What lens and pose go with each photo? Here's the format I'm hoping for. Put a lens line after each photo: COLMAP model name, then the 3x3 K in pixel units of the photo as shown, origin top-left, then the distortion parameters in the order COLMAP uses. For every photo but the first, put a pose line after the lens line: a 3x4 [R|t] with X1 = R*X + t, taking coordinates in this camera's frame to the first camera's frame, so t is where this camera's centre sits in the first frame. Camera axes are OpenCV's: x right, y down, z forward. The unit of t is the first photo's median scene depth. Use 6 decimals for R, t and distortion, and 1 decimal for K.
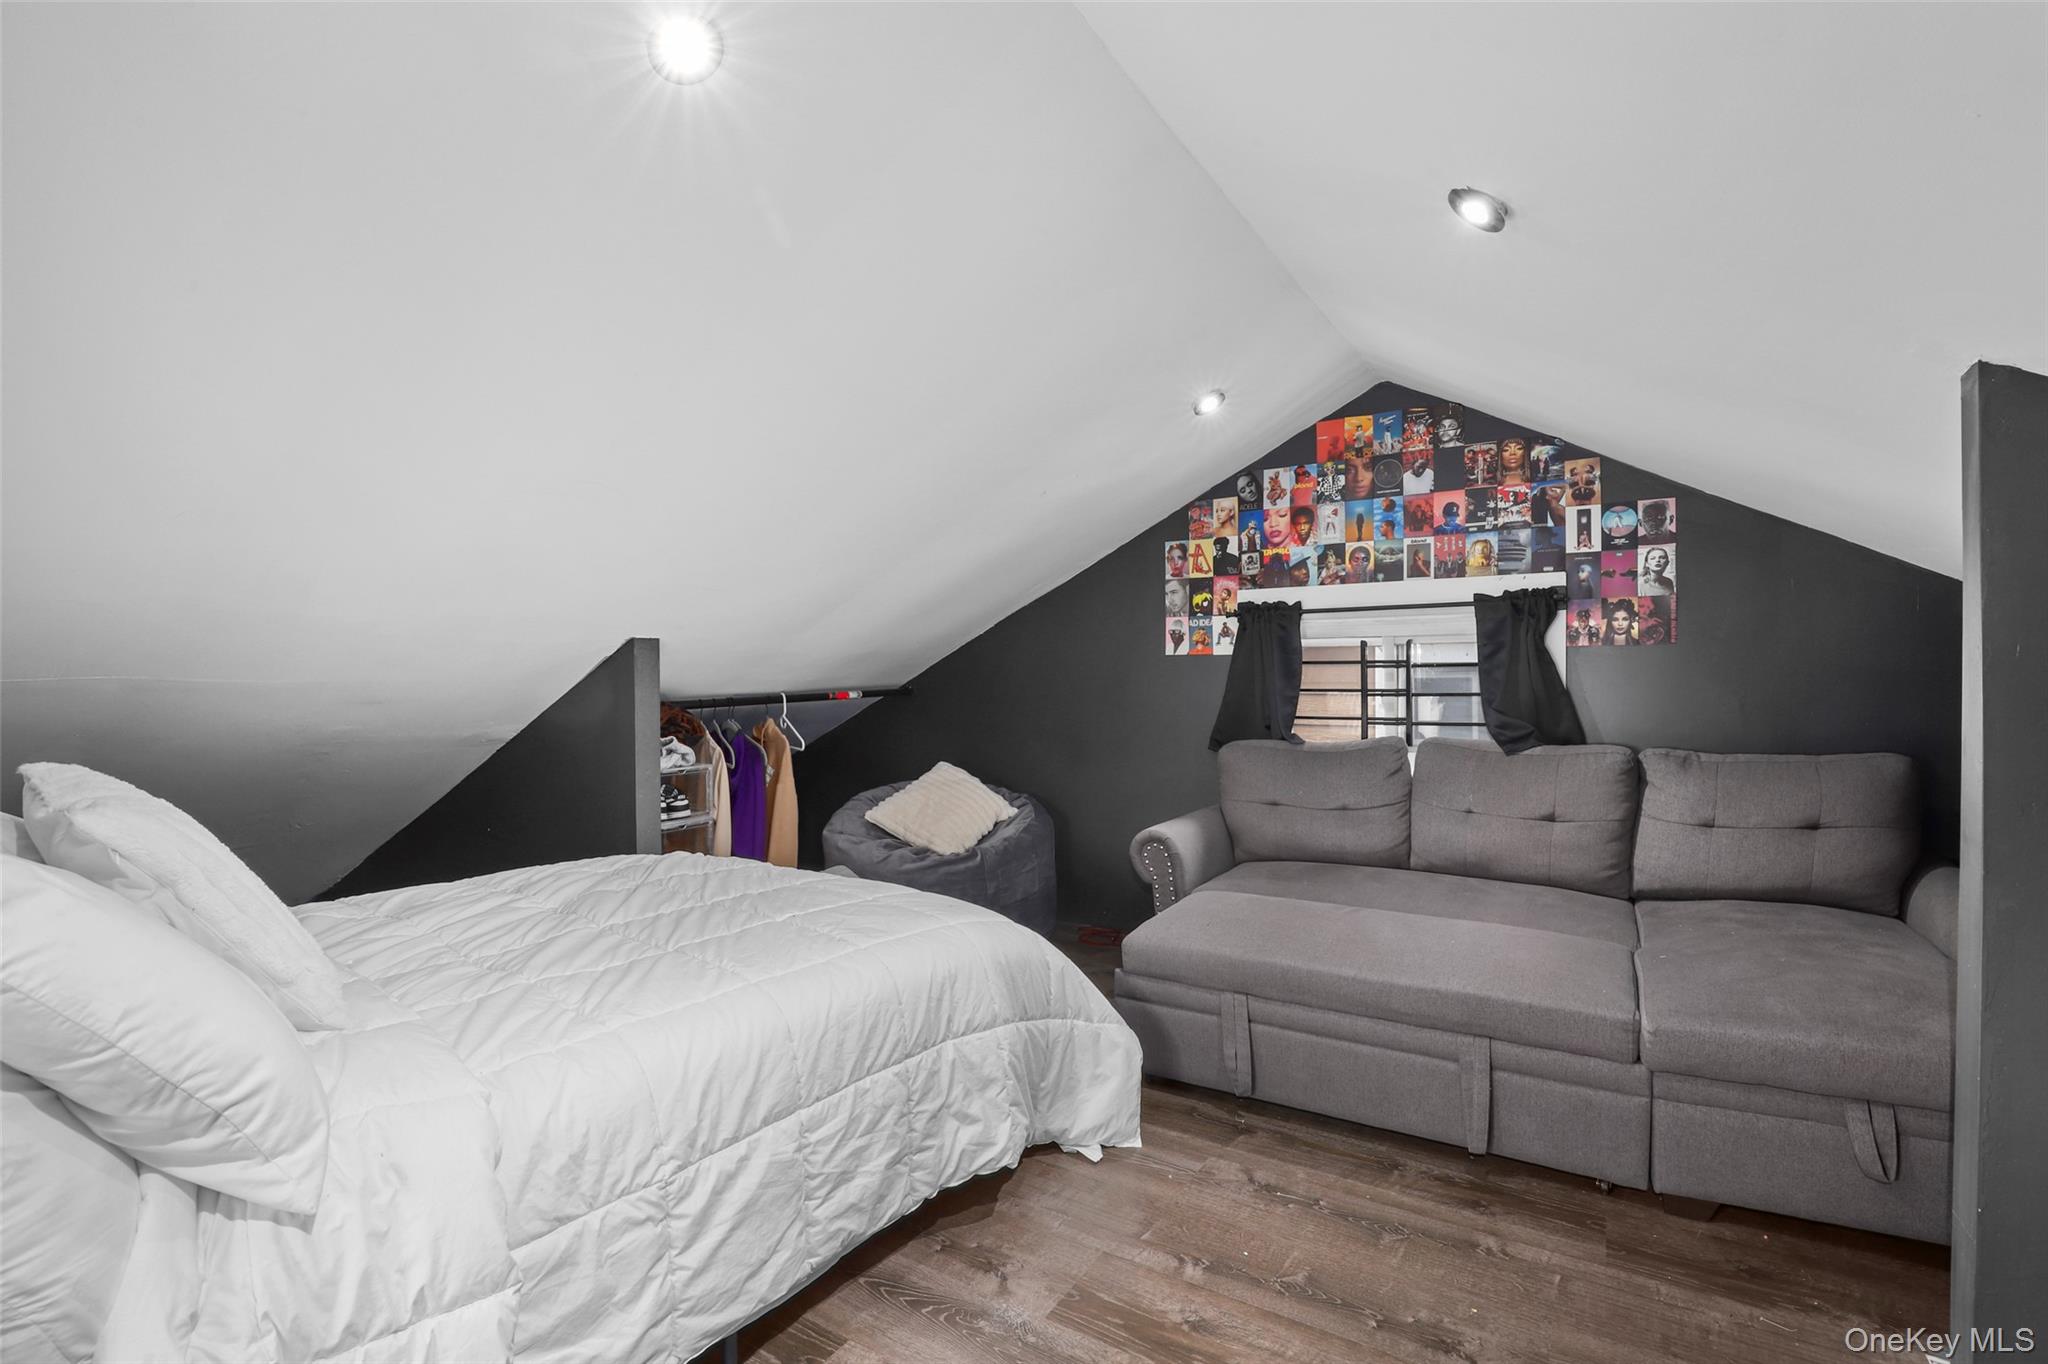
lens RADIAL K [[955.7, 0, 1025.5], [0, 955.7, 648.9], [0, 0, 1]] dist [-0.026941, 0.003782]
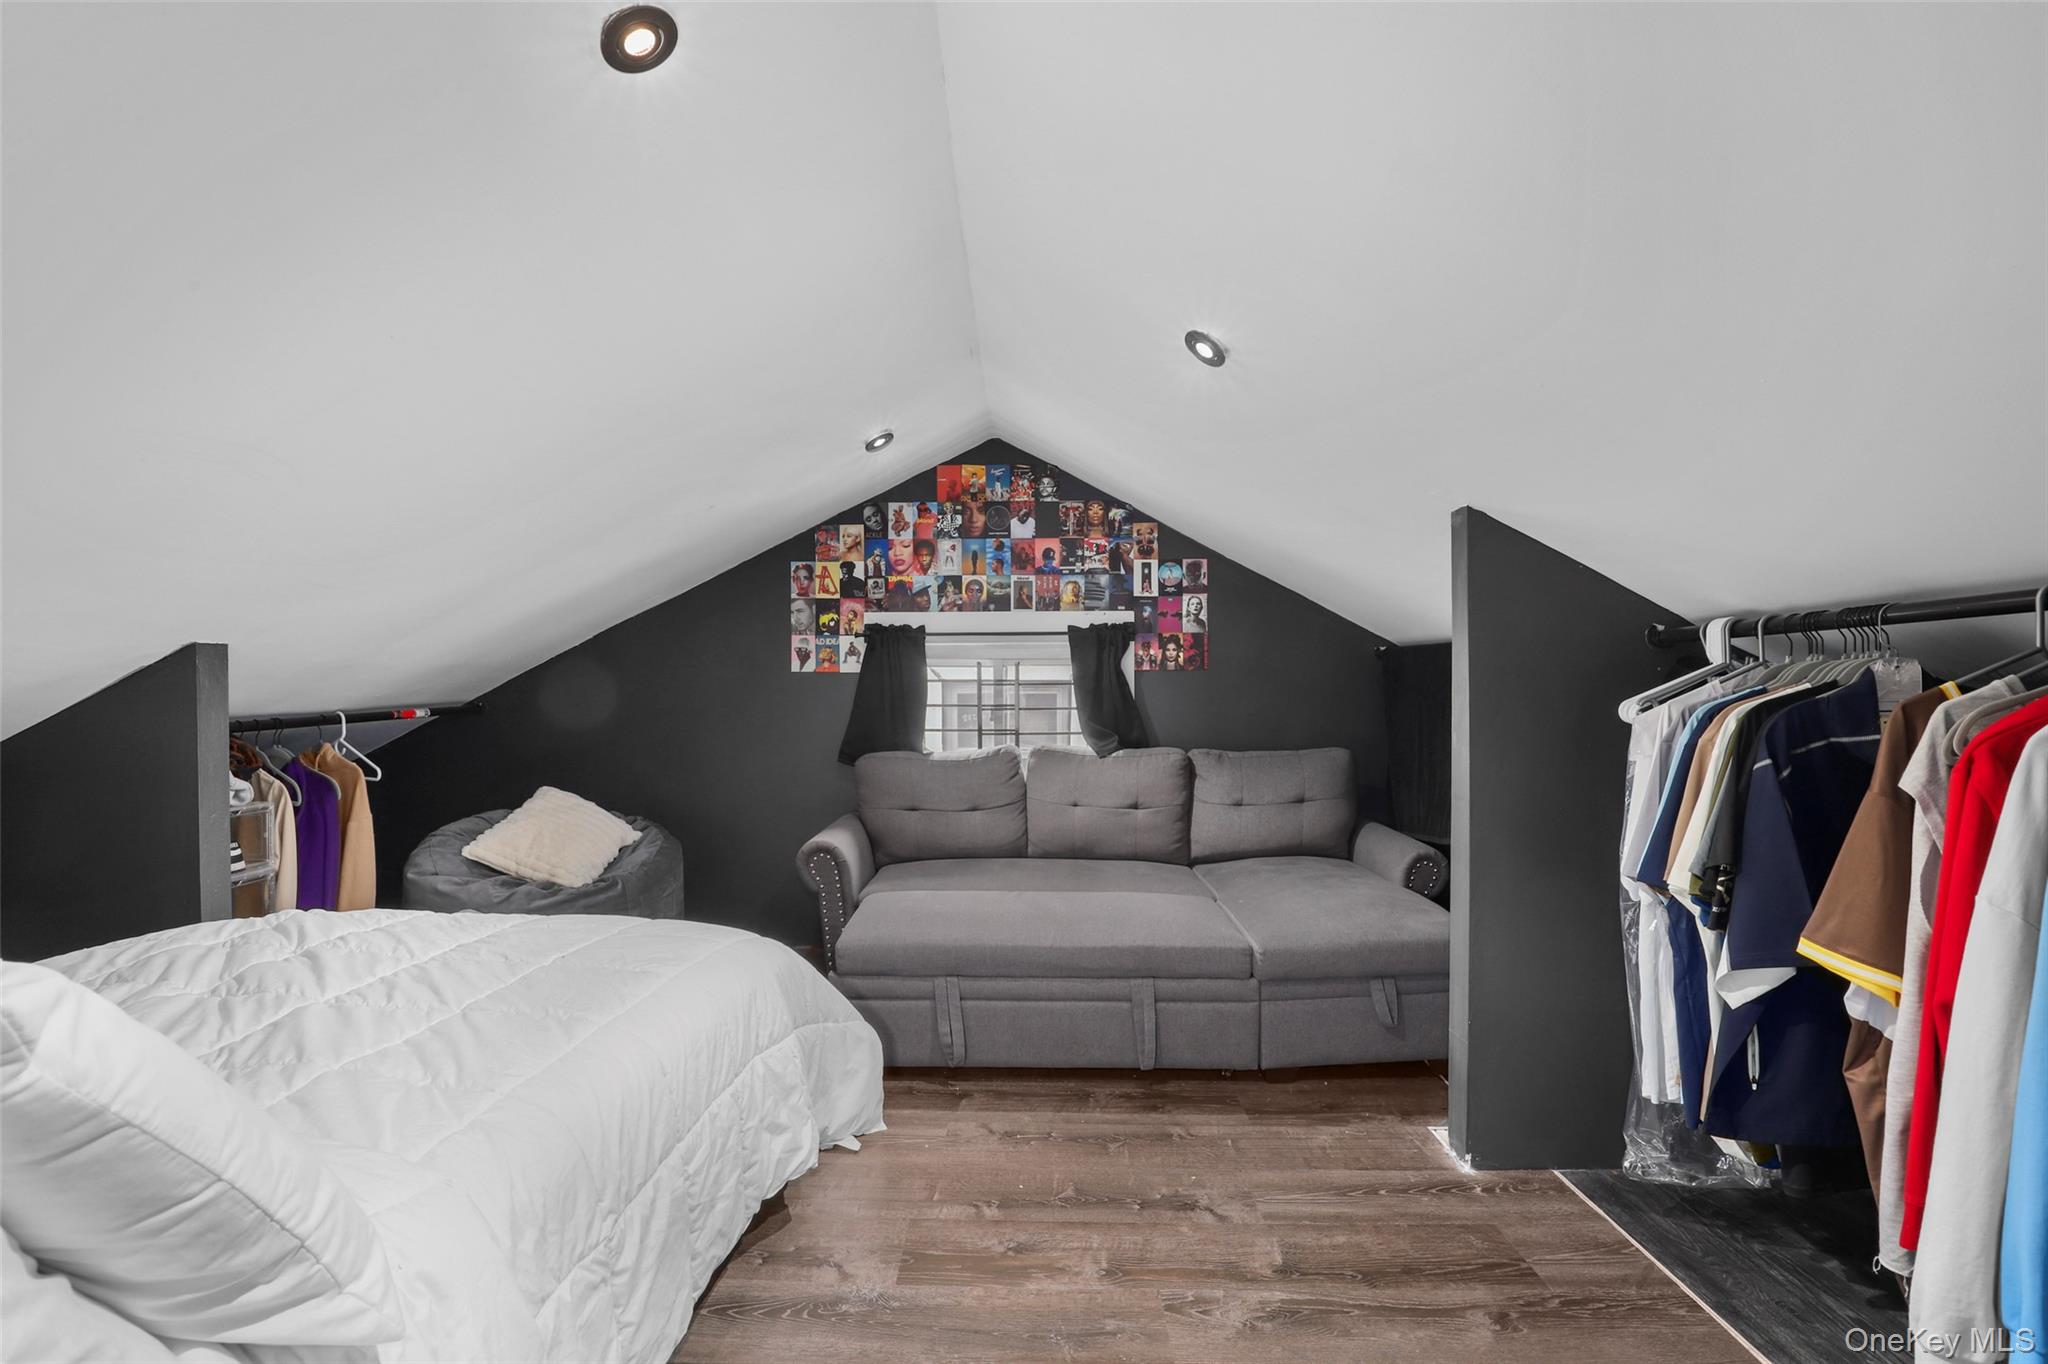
lens RADIAL K [[955.7, 0, 1025.5], [0, 955.7, 648.9], [0, 0, 1]] dist [-0.026941, 0.003782]
pose [[0.851093, 0.025269, 0.524407, -0.217583], [-0.018017, 0.999658, -0.018928, -0.004129], [-0.524706, 0.006661, 0.851257, -0.006849]]
